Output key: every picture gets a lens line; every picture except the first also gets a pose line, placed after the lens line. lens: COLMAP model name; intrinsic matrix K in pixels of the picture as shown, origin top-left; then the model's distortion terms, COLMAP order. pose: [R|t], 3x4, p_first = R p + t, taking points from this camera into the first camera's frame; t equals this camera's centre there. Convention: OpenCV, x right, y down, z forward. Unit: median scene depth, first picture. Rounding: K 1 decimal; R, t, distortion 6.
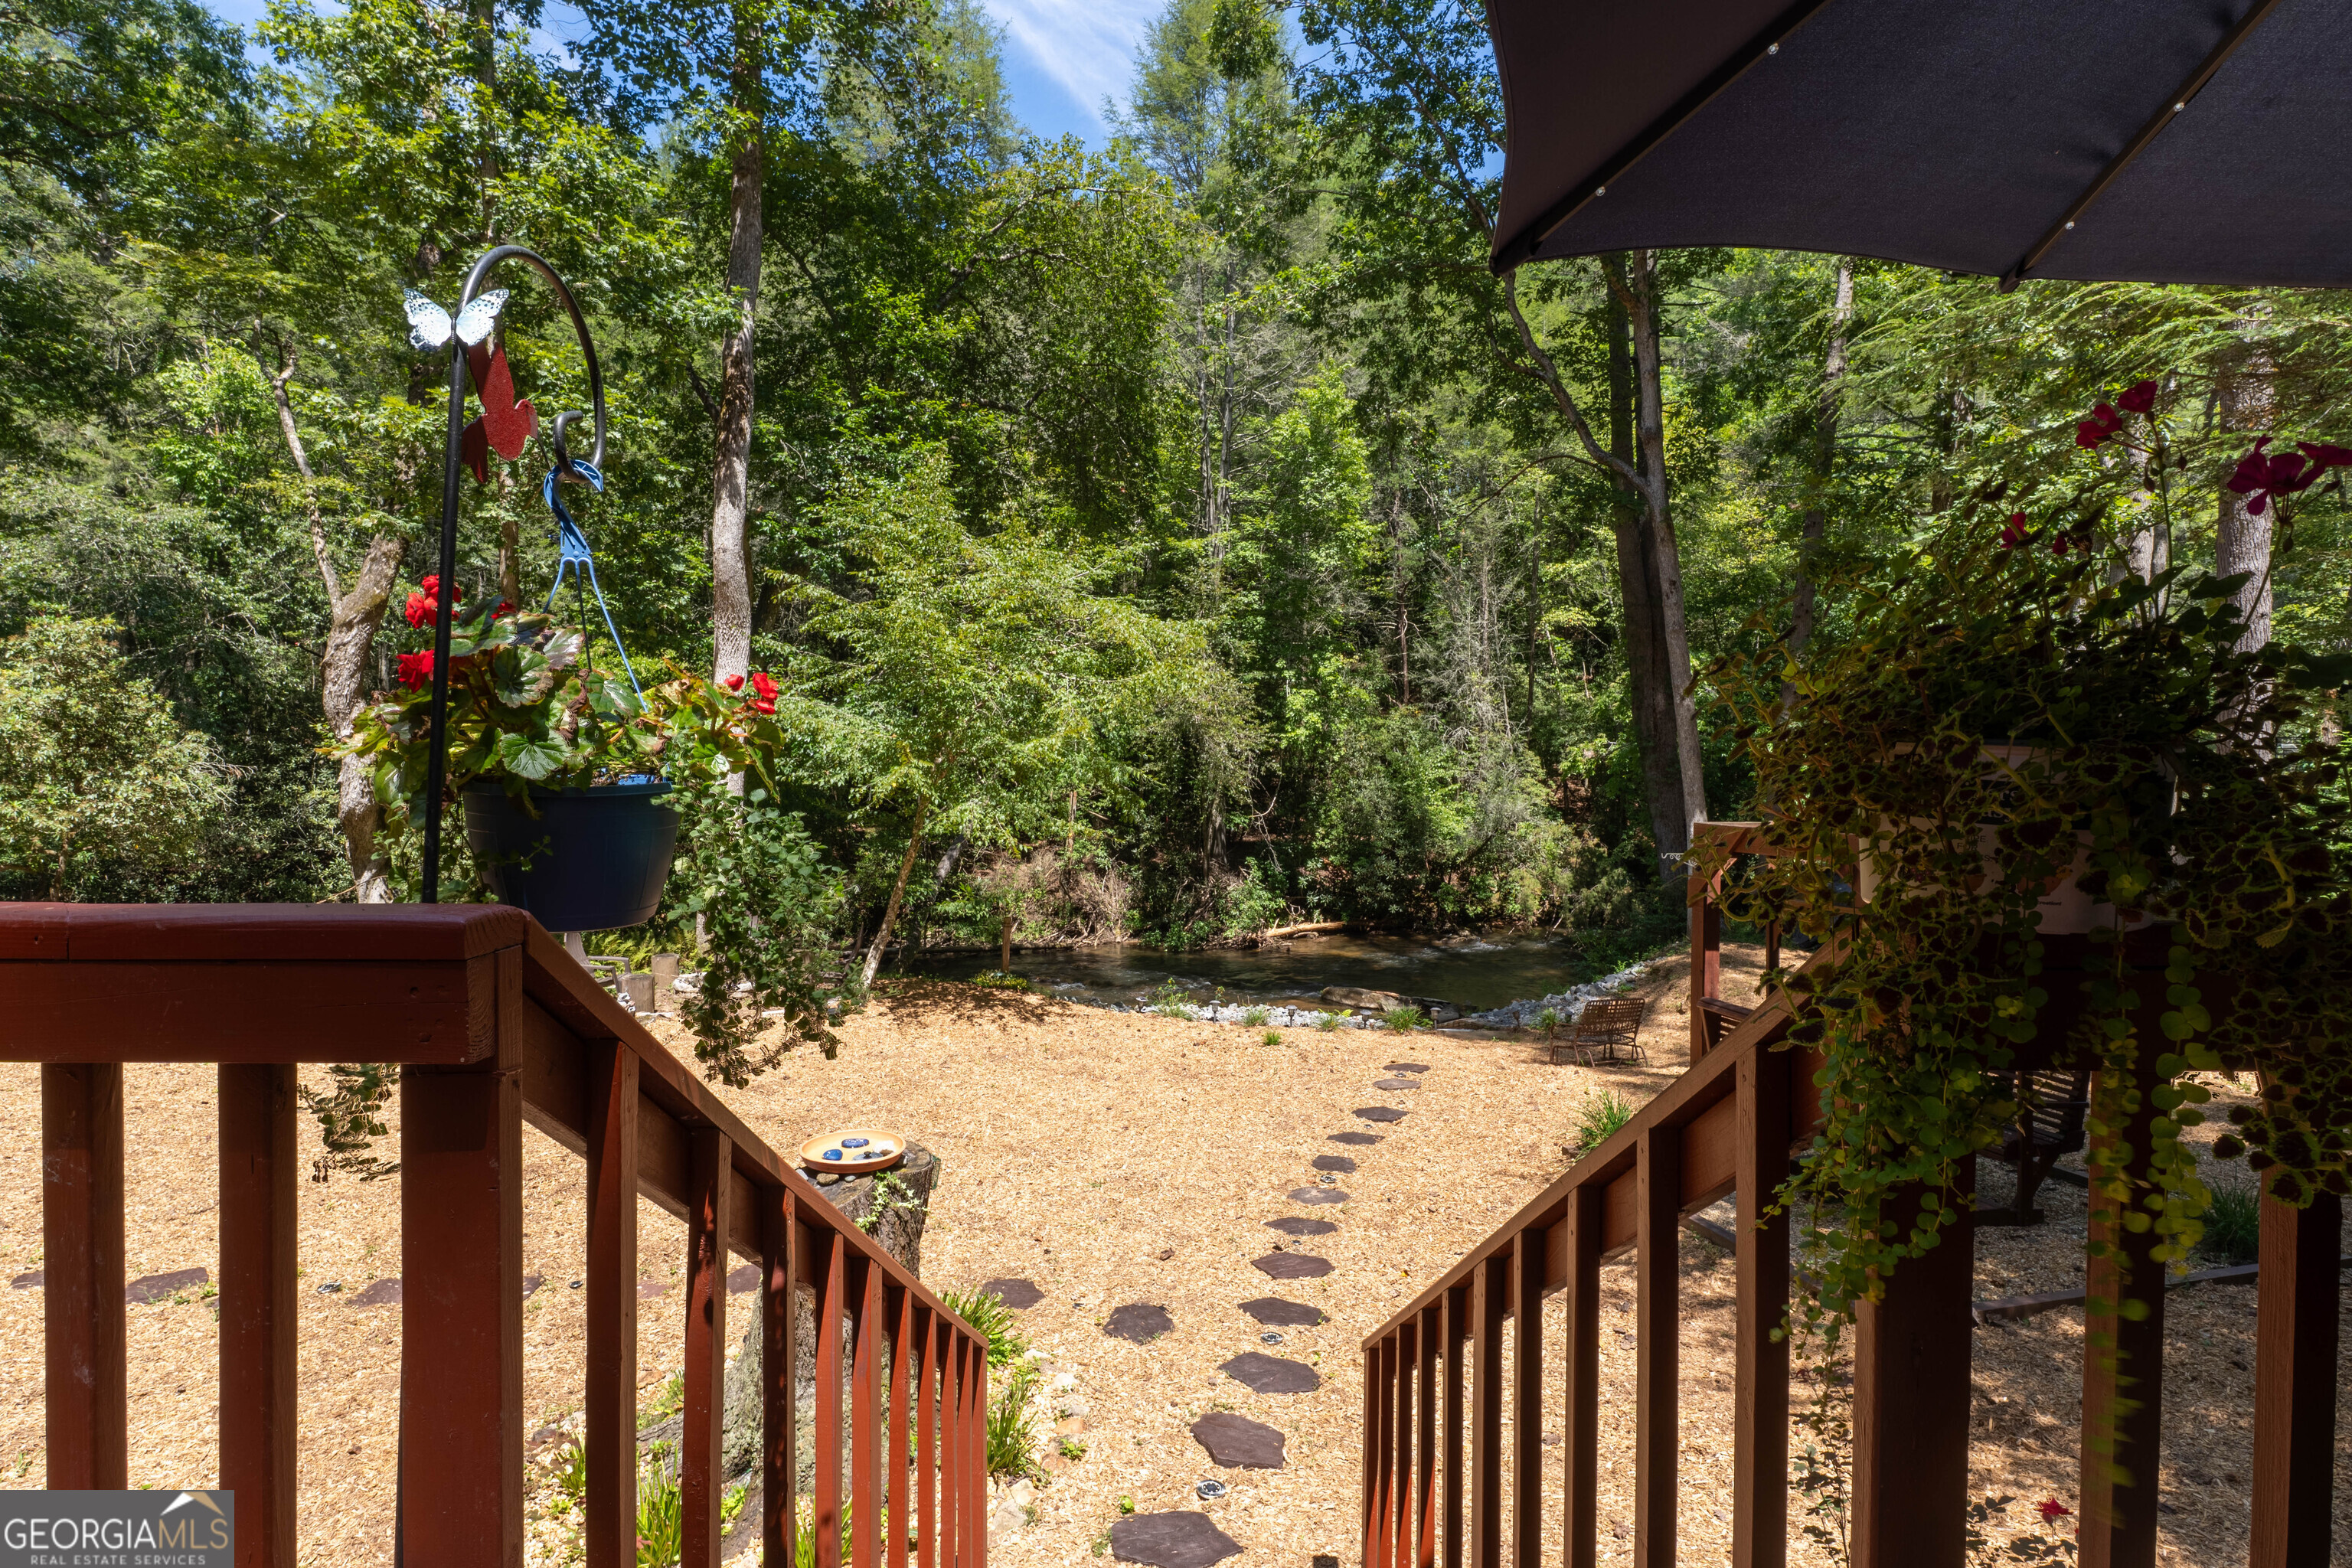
lens RADIAL K [[1174.0, 0, 1182.8], [0, 1174.0, 782.6], [0, 0, 1]] dist [0.001637, -0.003358]
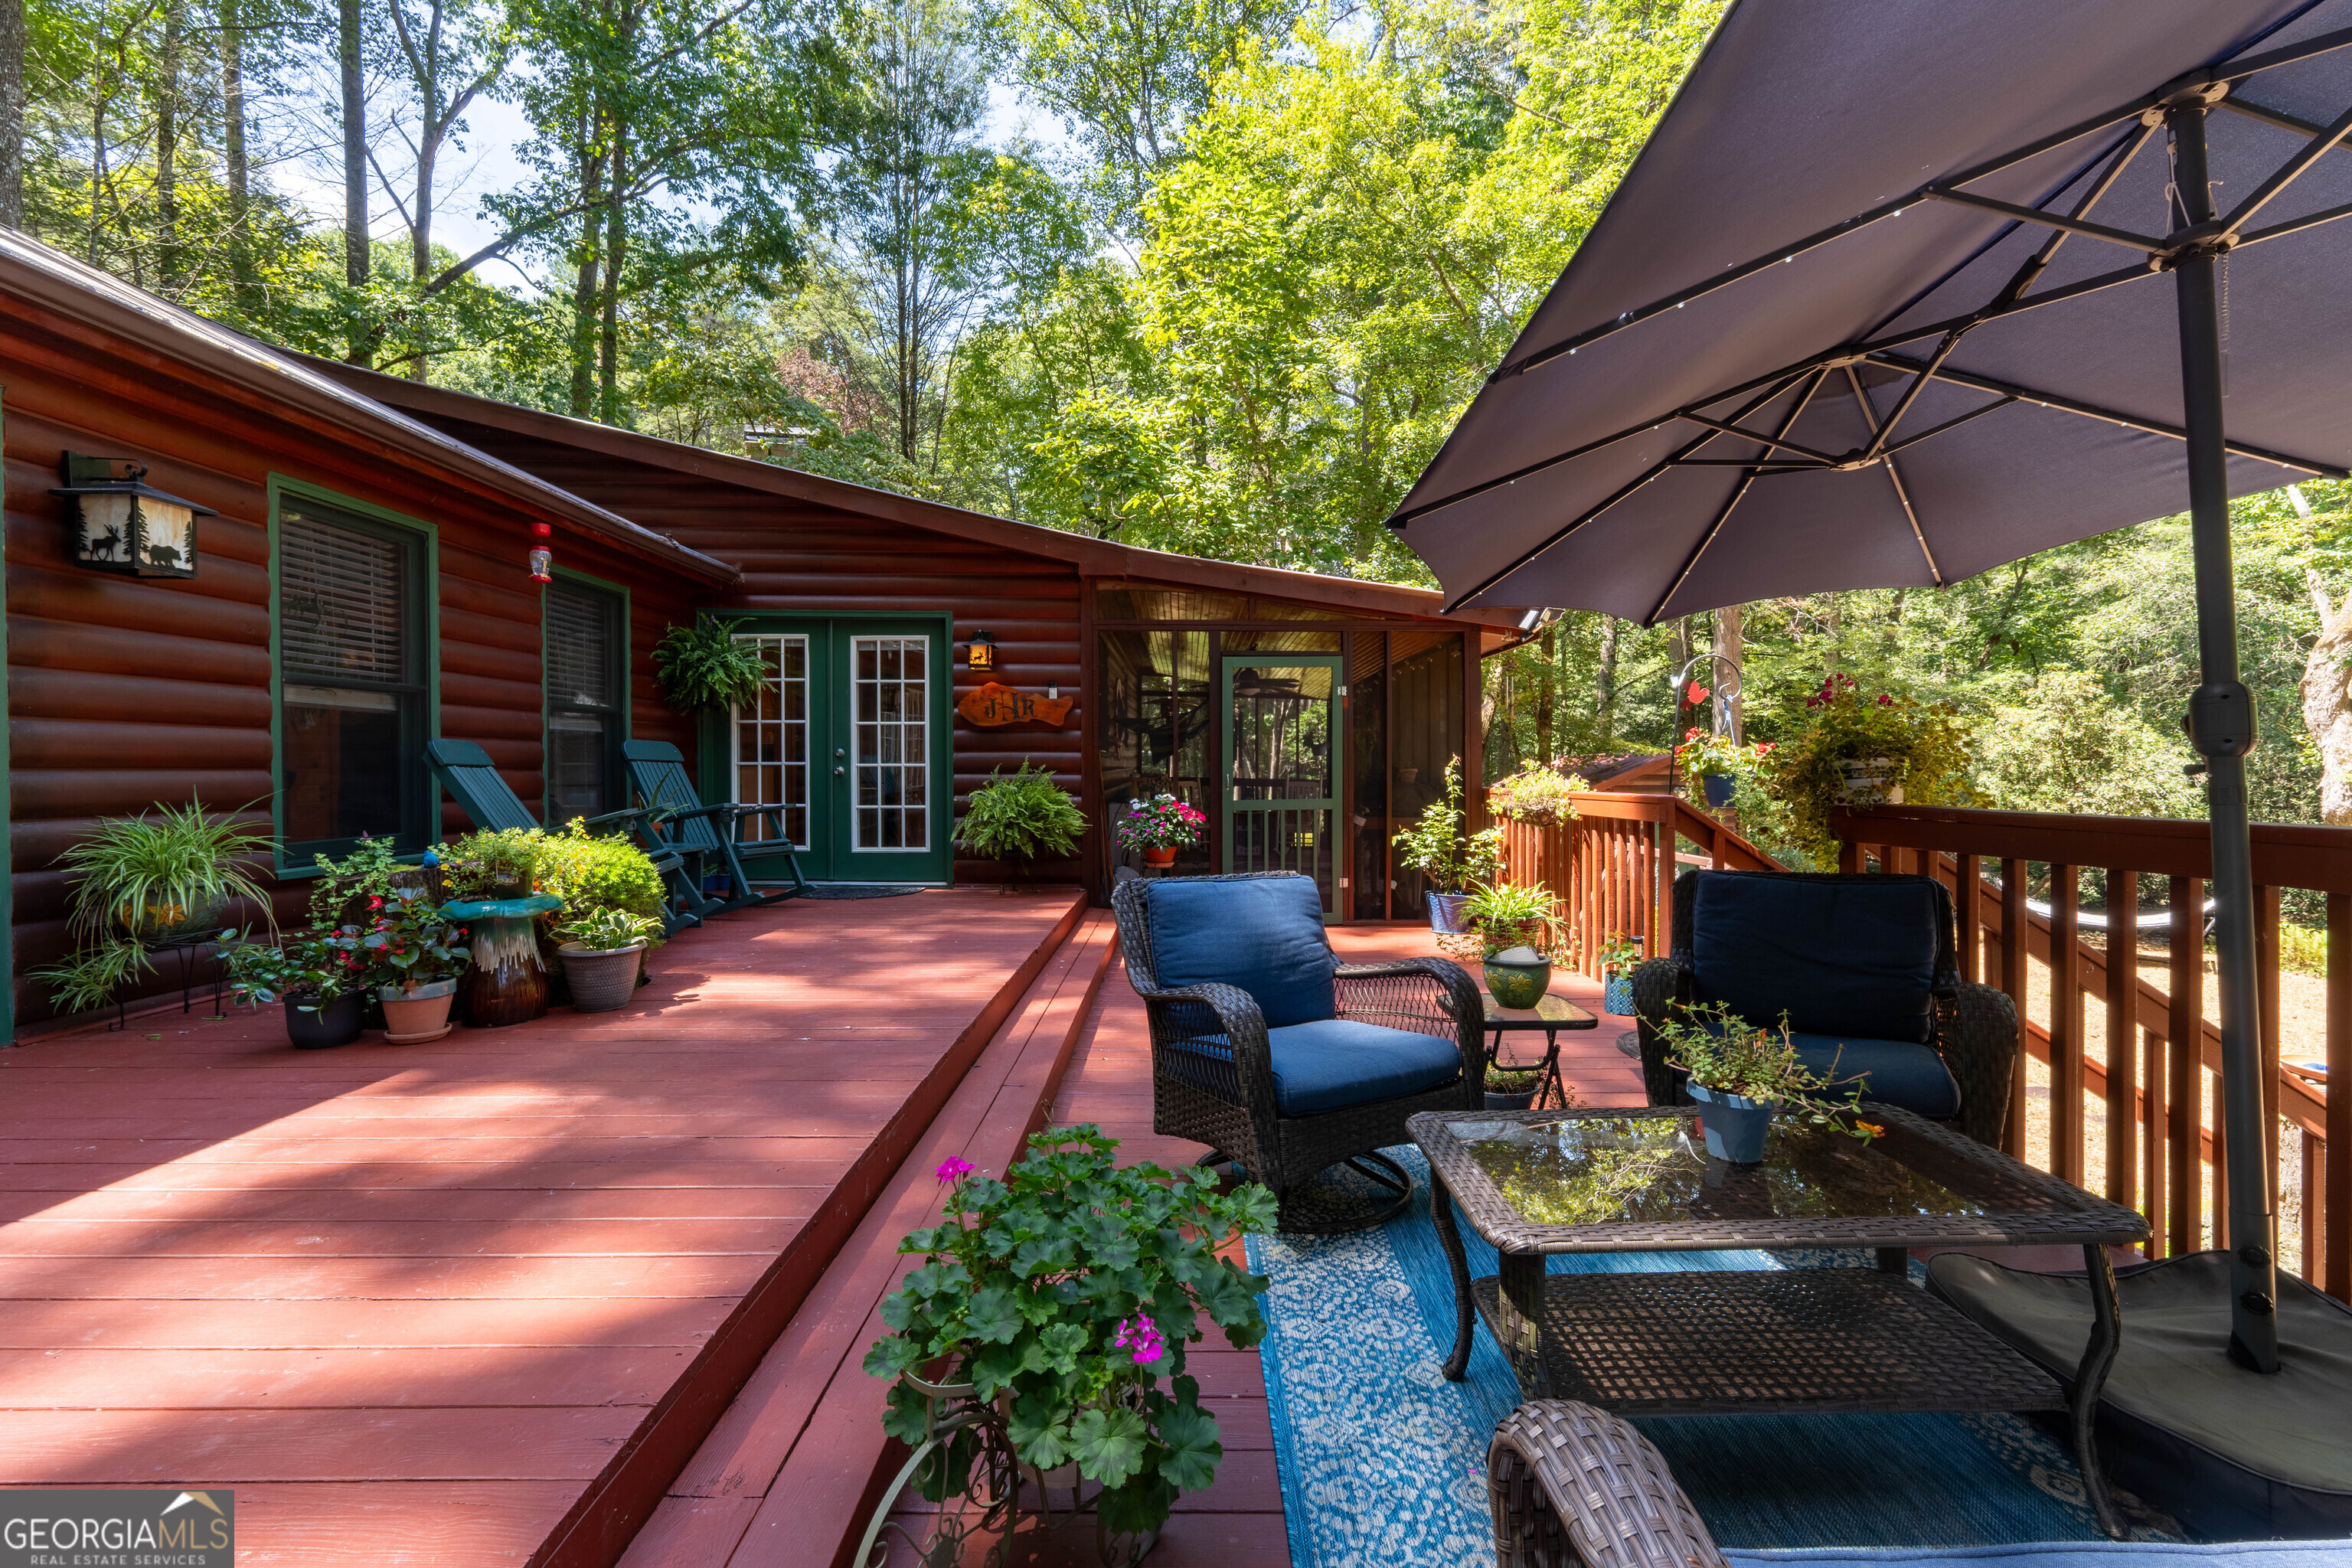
lens RADIAL K [[990.0, 0, 1188.2], [0, 990.0, 777.8], [0, 0, 1]] dist [0.005530, 0.001408]
pose [[0.007614, -0.000986, -0.999971, 0.227908], [-0.011997, 0.999927, -0.001078, 0.004929], [0.999899, 0.012005, 0.007602, -0.086948]]
